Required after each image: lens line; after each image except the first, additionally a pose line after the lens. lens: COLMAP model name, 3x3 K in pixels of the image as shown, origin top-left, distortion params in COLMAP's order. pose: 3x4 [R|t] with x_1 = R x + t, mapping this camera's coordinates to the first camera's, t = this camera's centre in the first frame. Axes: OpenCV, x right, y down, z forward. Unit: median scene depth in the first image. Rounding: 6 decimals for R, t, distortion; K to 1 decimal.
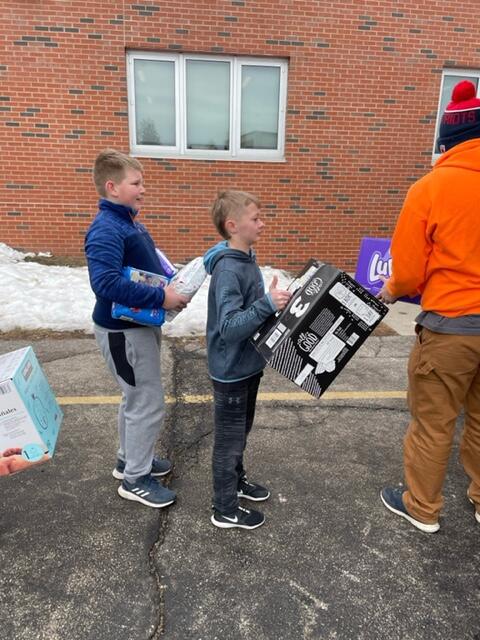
lens RADIAL K [[465.8, 0, 240.0], [0, 465.8, 320.0], [0, 0, 1]] dist [0.077880, -0.094743]
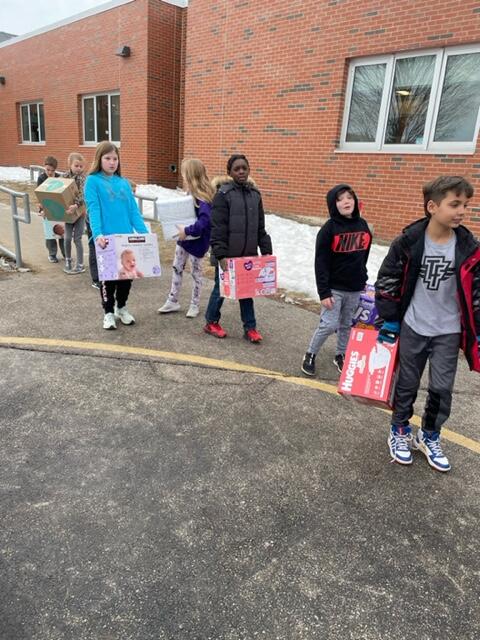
lens RADIAL K [[481.3, 0, 245.5], [0, 481.3, 323.5], [0, 0, 1]] dist [0.085731, -0.102620]
pose [[0.607081, 0.247020, -0.755271, 0.614723], [-0.255561, 0.960654, 0.108776, -0.016195], [0.752424, 0.126982, 0.646323, 0.107072]]
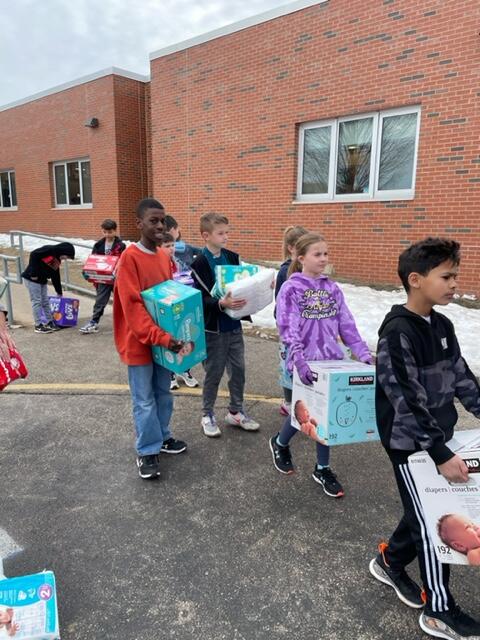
lens RADIAL K [[478.7, 0, 245.7], [0, 478.7, 321.3], [0, 0, 1]] dist [0.085303, -0.107706]
pose [[0.663502, 0.127398, -0.737248, 0.664112], [-0.188506, 0.982072, 0.000054, -0.006803], [0.724038, 0.138940, 0.675622, 0.055568]]
